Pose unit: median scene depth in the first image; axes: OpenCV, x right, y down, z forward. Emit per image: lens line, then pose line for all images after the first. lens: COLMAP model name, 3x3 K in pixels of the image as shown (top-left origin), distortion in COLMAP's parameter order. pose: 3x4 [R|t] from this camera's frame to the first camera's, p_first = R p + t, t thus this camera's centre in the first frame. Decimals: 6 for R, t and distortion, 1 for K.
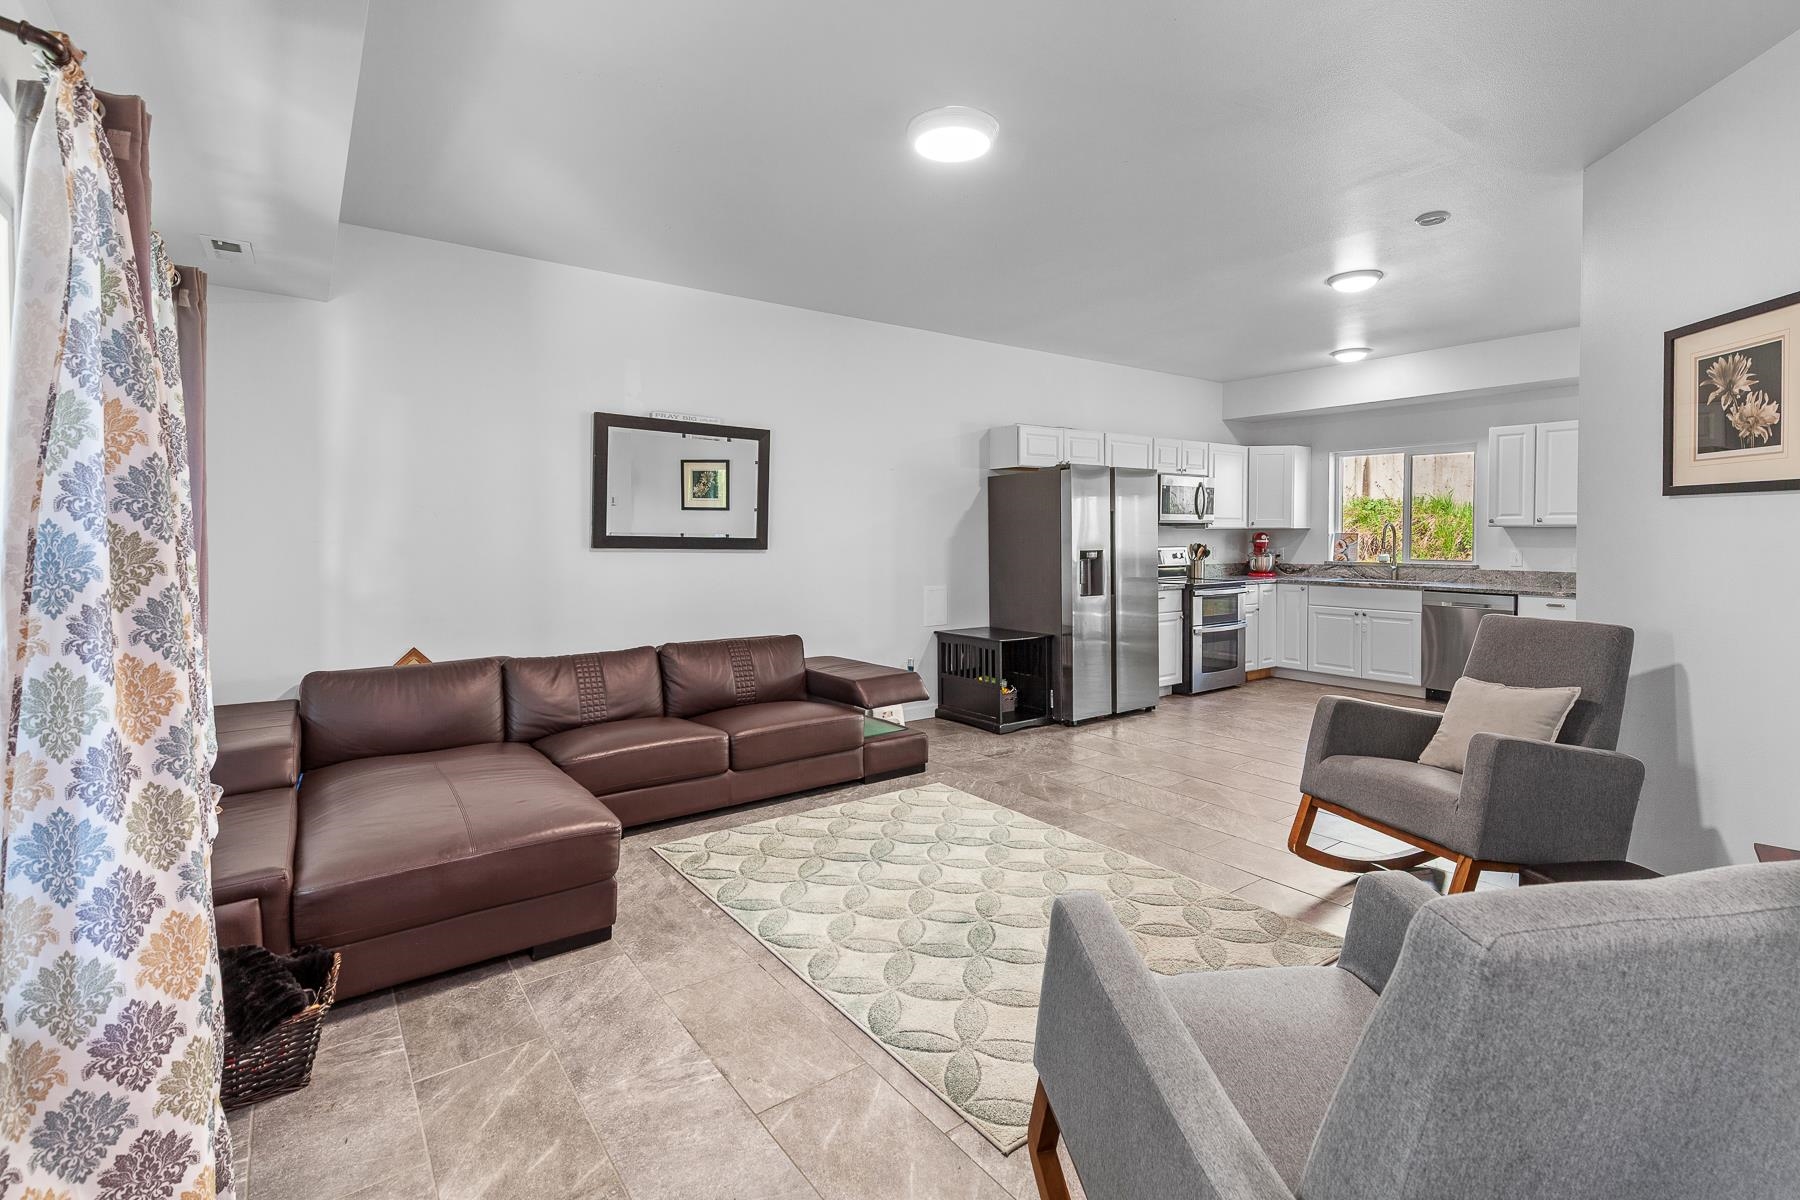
lens RADIAL K [[791.1, 0, 919.1], [0, 791.1, 543.1], [0, 0, 1]] dist [-0.001267, -0.000188]
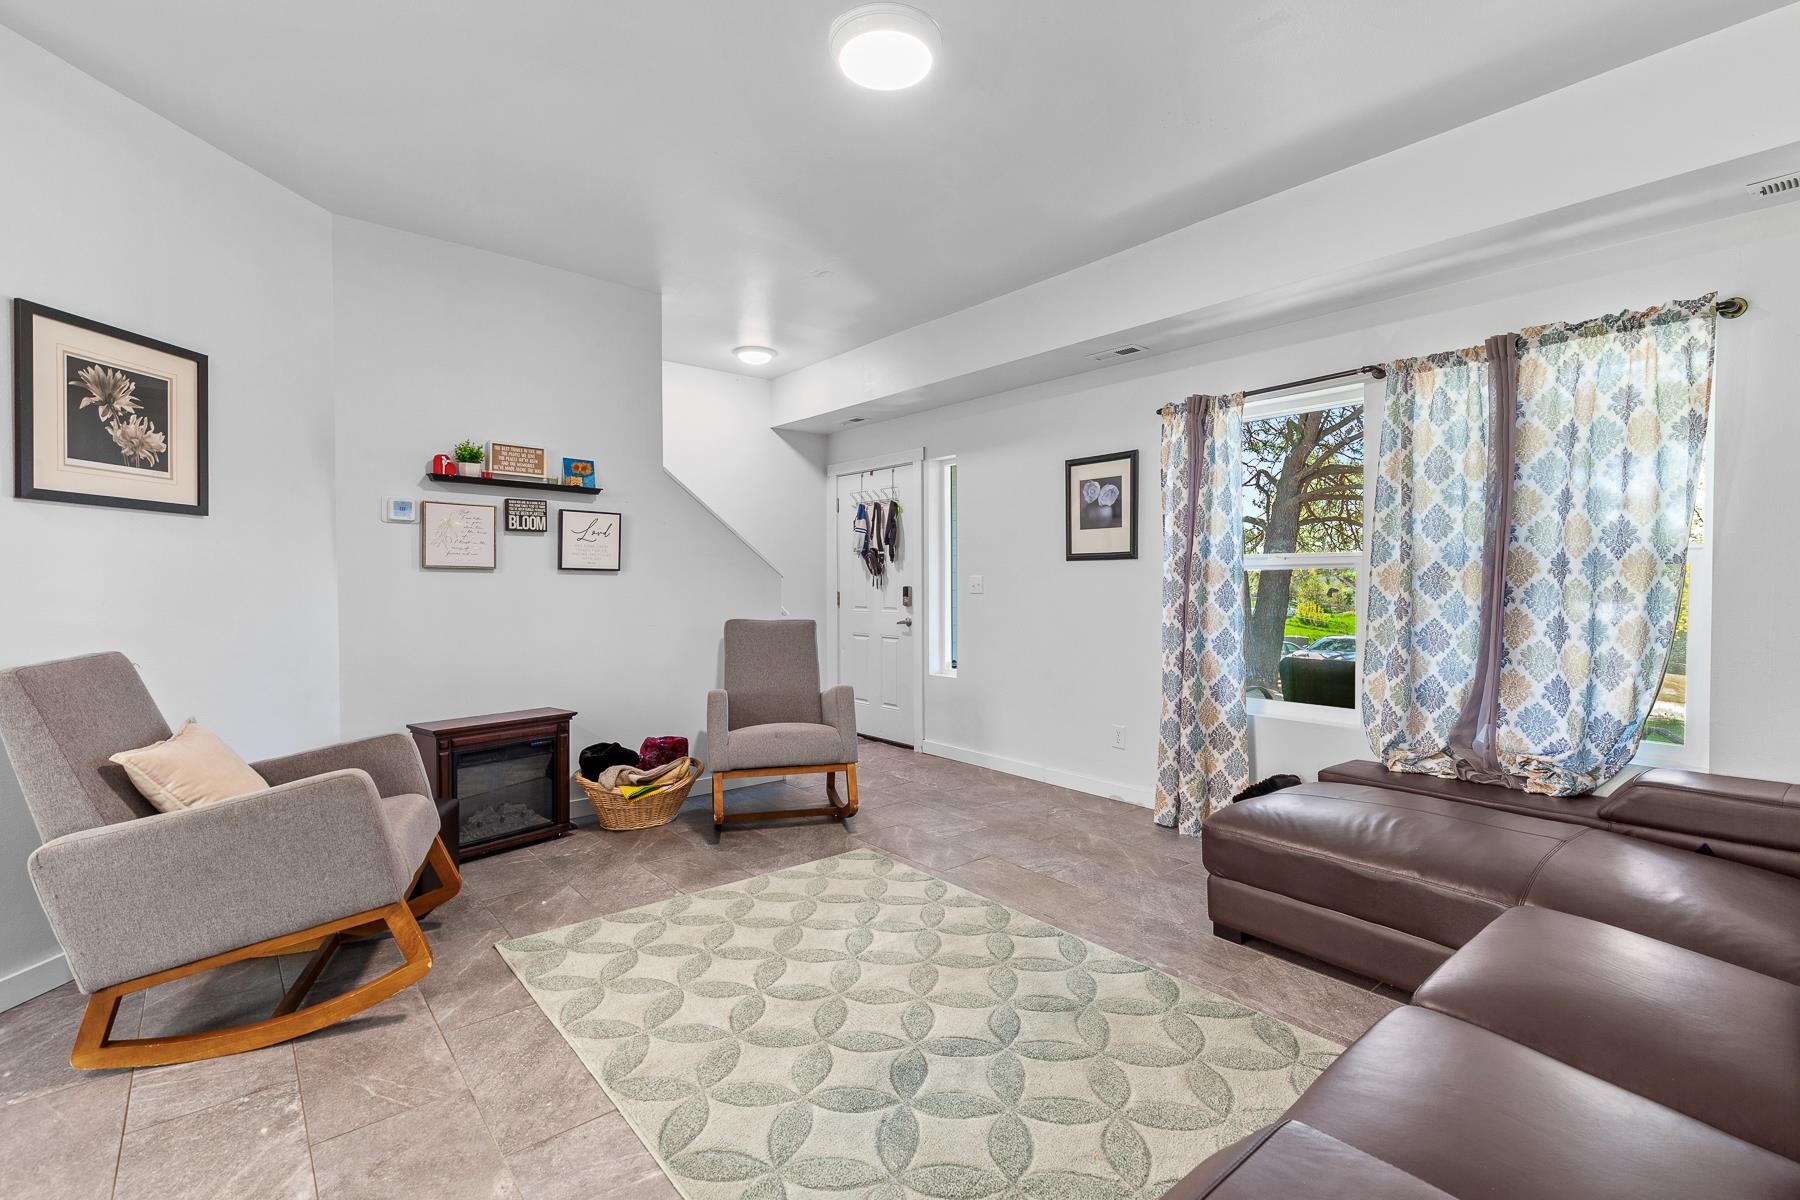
lens RADIAL K [[822.7, 0, 910.0], [0, 822.7, 577.2], [0, 0, 1]] dist [0.003346, 0.000290]
pose [[-0.998050, 0.002293, -0.062383, 0.032741], [0.001793, 0.999966, 0.008072, 0.008059], [0.062399, 0.007944, -0.998020, 0.866786]]
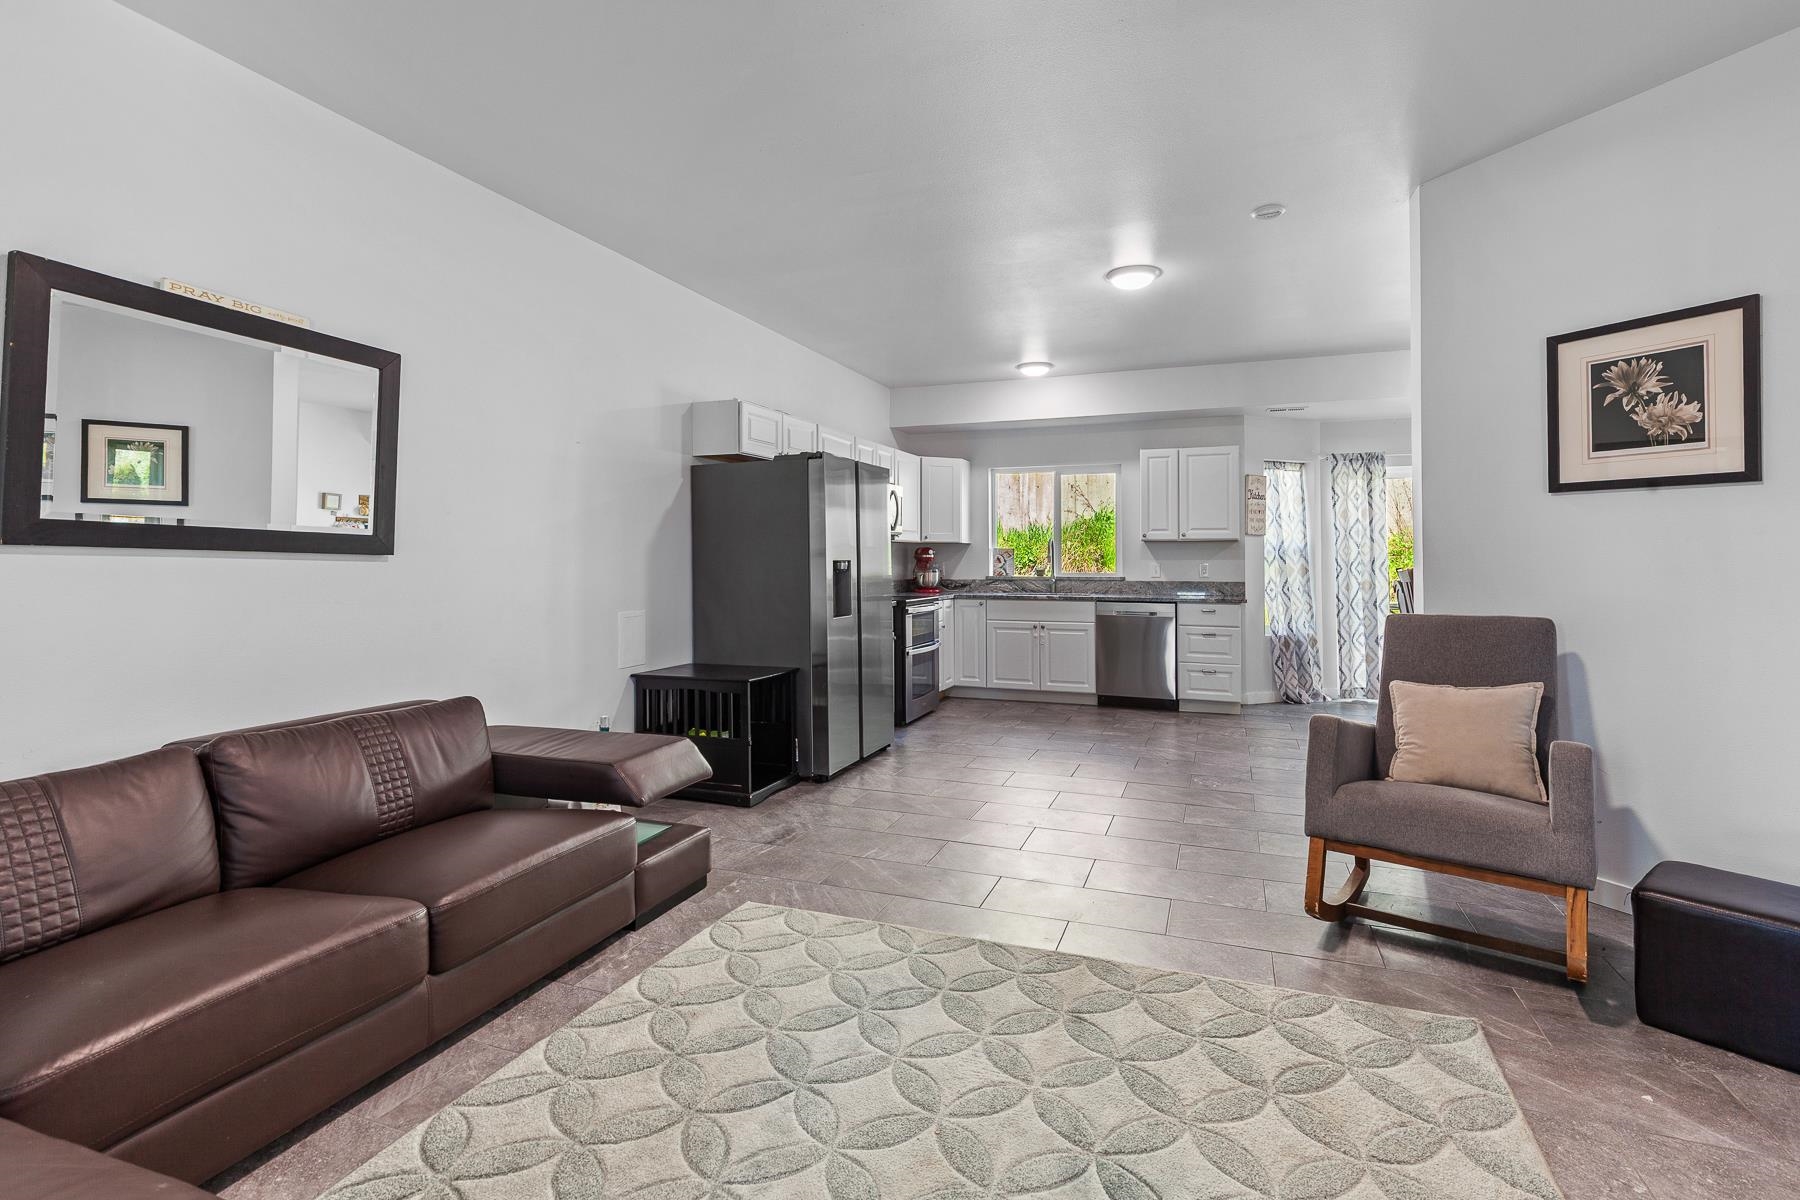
lens RADIAL K [[813.7, 0, 891.9], [0, 813.7, 544.6], [0, 0, 1]] dist [0.004227, -0.000292]
pose [[0.850701, 0.012271, 0.525506, -0.165711], [0.003856, 0.999555, -0.029581, 0.017007], [-0.525635, 0.027191, 0.850276, 0.244373]]
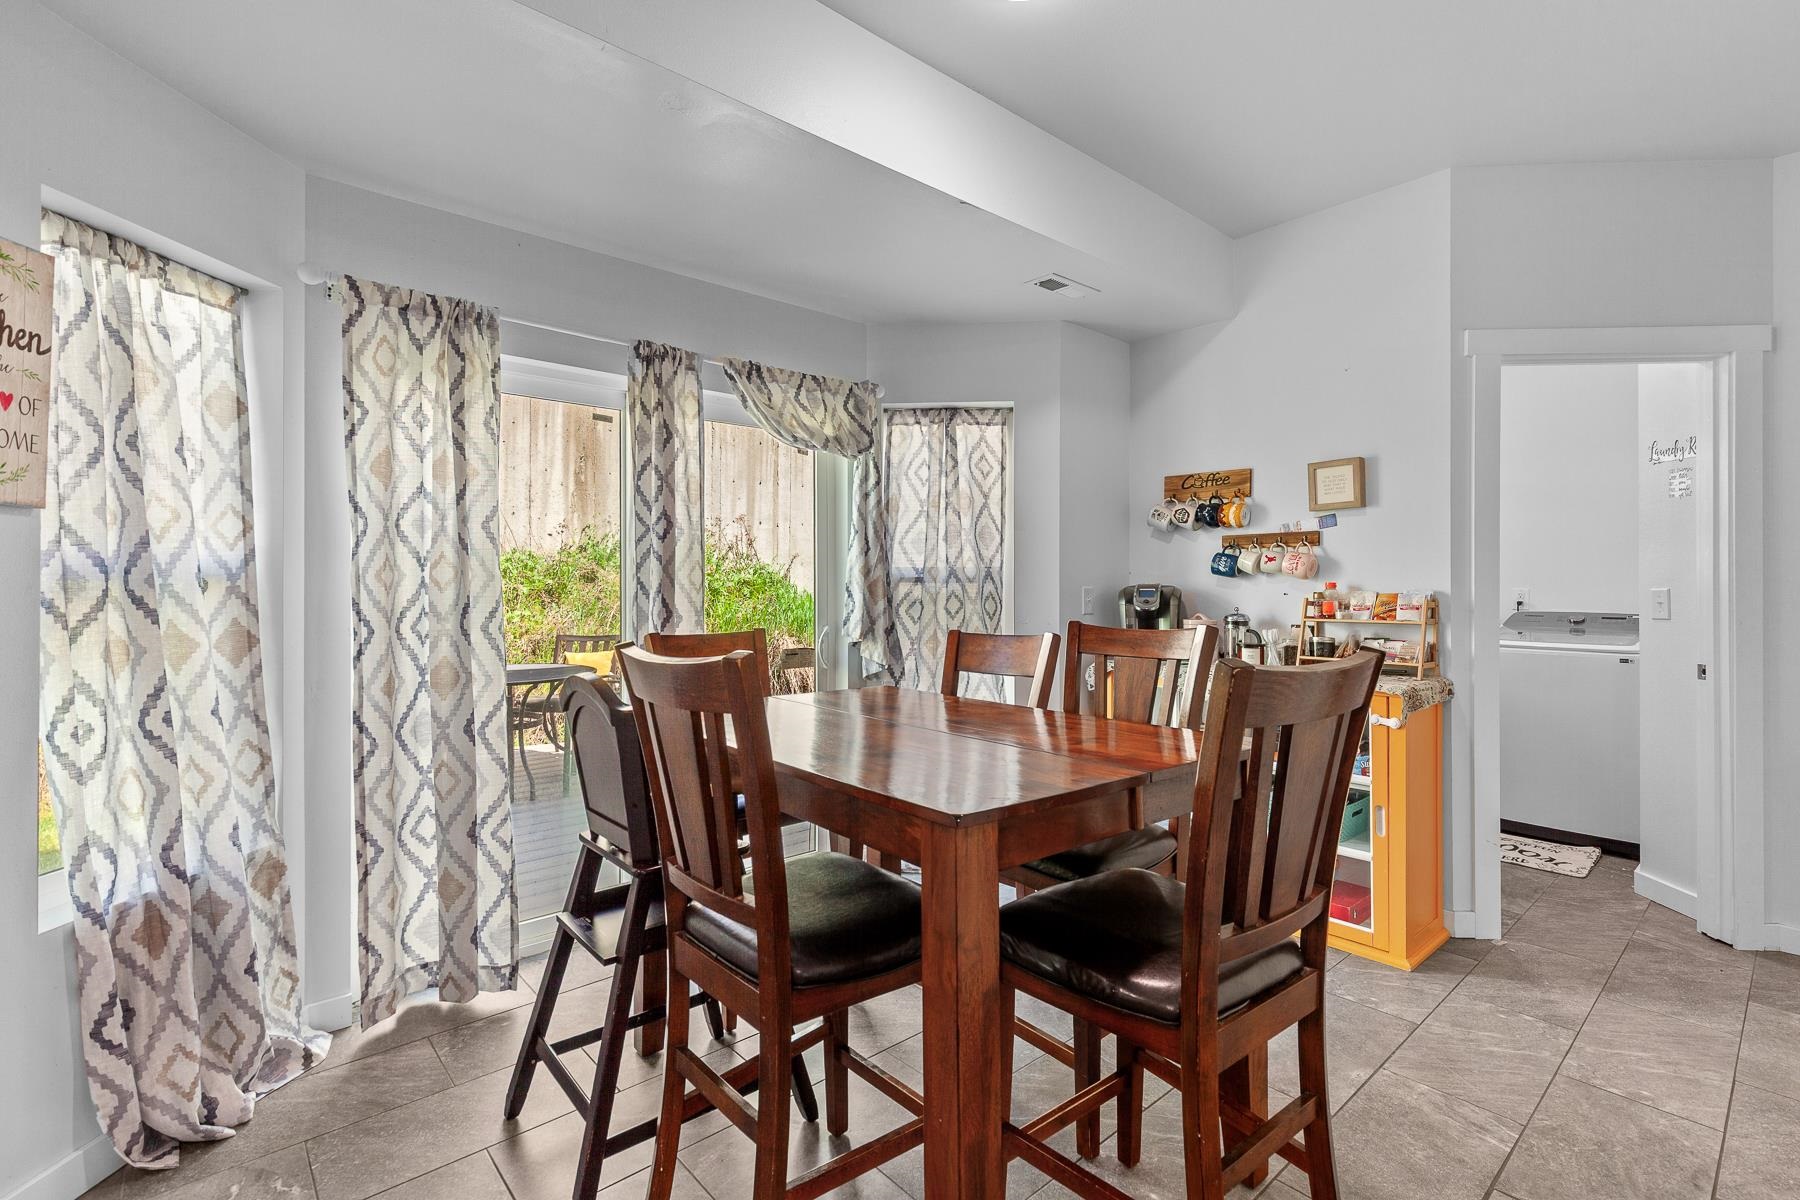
lens RADIAL K [[822.7, 0, 910.0], [0, 822.7, 577.2], [0, 0, 1]] dist [0.003346, 0.000290]
pose [[-0.101197, 0.011718, 0.994797, 0.606655], [0.012846, 0.999863, -0.010471, 0.001012], [-0.994783, 0.011719, -0.101334, 0.699000]]
